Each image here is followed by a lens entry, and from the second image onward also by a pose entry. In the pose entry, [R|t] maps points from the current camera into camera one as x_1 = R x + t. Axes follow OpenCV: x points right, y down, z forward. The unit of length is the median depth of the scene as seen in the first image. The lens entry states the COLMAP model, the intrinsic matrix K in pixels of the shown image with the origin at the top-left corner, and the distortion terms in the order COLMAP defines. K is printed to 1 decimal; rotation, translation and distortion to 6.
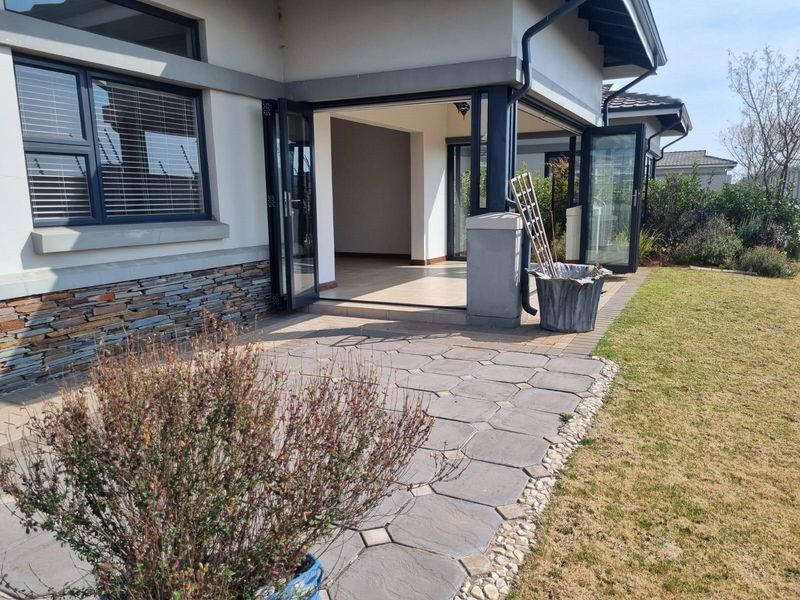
lens RADIAL K [[607.7, 0, 400.0], [0, 607.7, 300.0], [0, 0, 1]] dist [0.039973, -0.004140]
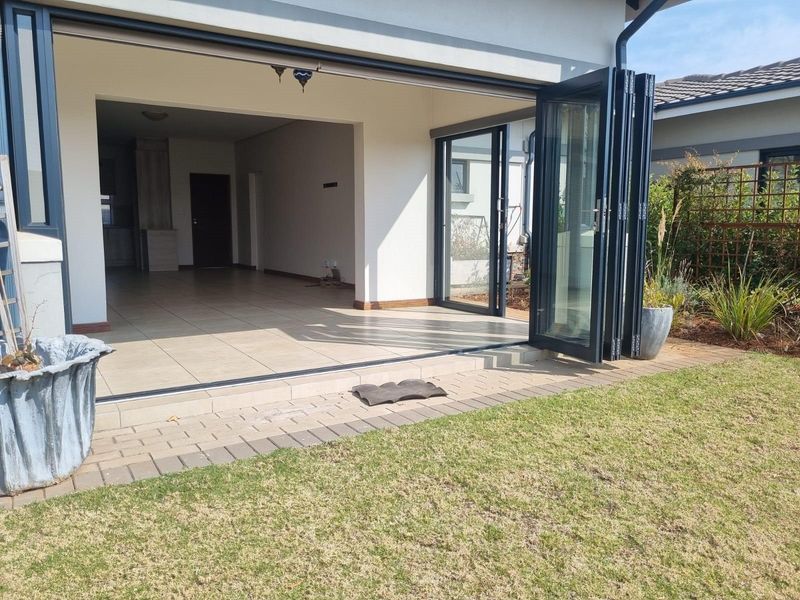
lens RADIAL K [[607.3, 0, 391.0], [0, 607.3, 297.0], [0, 0, 1]] dist [0.035154, -0.006045]
pose [[0.849522, 0.076915, -0.521916, 0.859304], [-0.098550, 0.995037, -0.013770, -0.128670], [0.518267, 0.063132, 0.852886, 0.820966]]
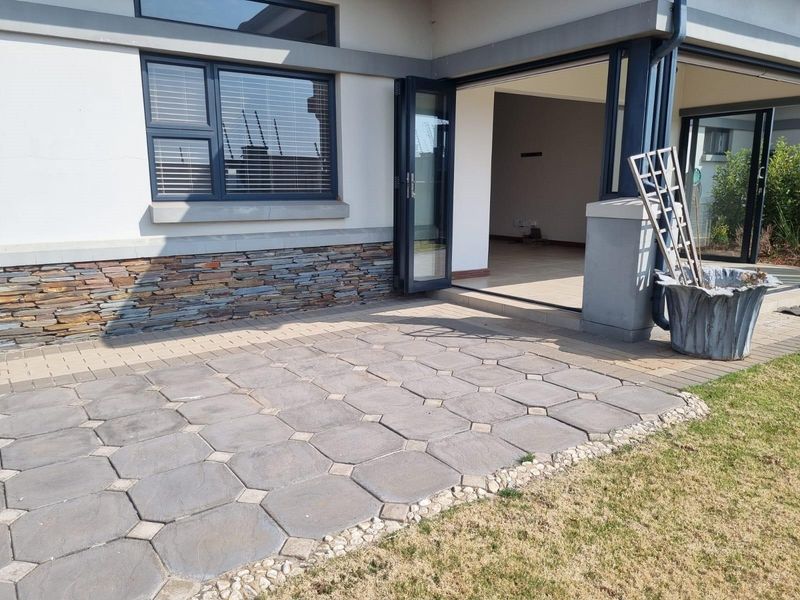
lens RADIAL K [[607.3, 0, 391.0], [0, 607.3, 297.0], [0, 0, 1]] dist [0.035154, -0.006045]
pose [[0.874522, 0.099556, -0.474657, 0.320431], [-0.090465, 0.995013, 0.042021, -0.020946], [0.476473, 0.006192, 0.879167, 0.155914]]
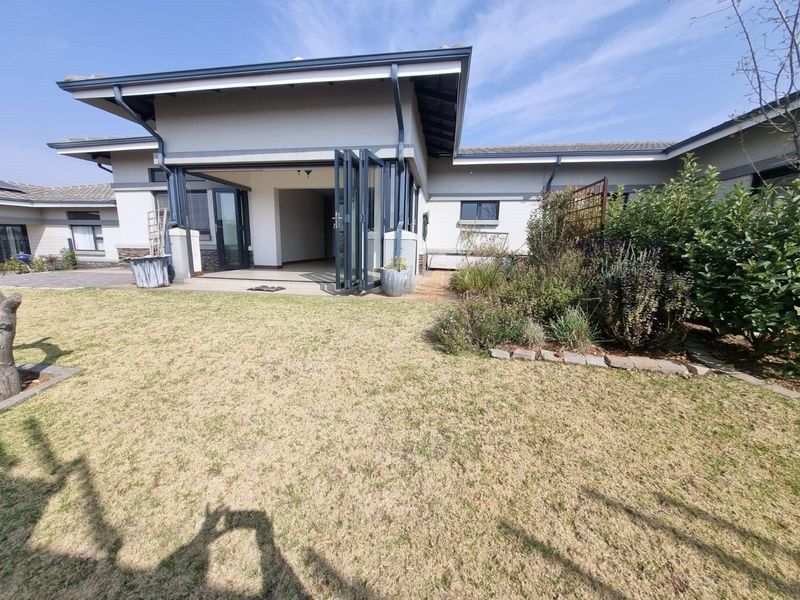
lens RADIAL K [[314.2, 0, 392.1], [0, 314.2, 299.2], [0, 0, 1]] dist [0.008659, -0.000066]
pose [[0.300540, 0.177135, -0.937176, 1.610842], [-0.177944, 0.975763, 0.127364, -0.198460], [0.937023, 0.128487, 0.324776, 1.543958]]
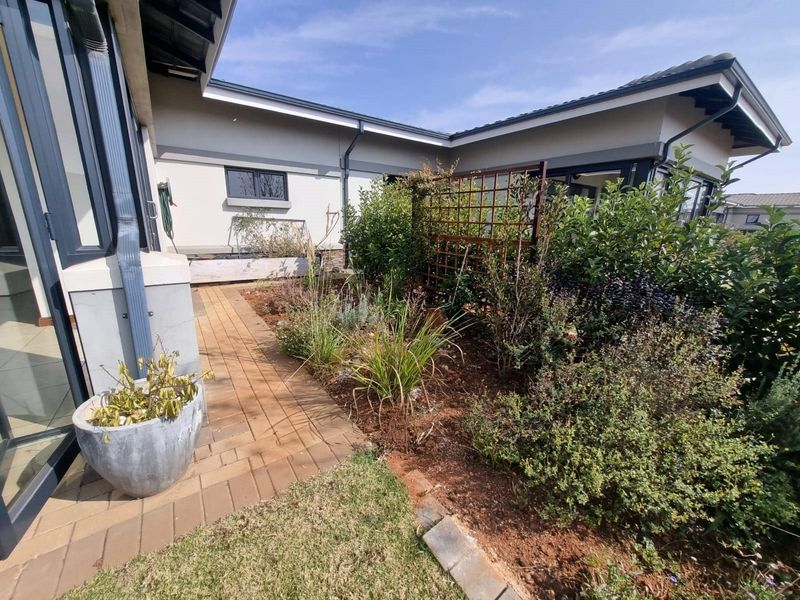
lens RADIAL K [[314.2, 0, 392.1], [0, 314.2, 299.2], [0, 0, 1]] dist [0.008659, -0.000066]
pose [[0.879681, 0.143147, -0.453509, 0.998784], [-0.106588, 0.988709, 0.105327, -0.311333], [0.463465, -0.044315, 0.885006, 1.710587]]
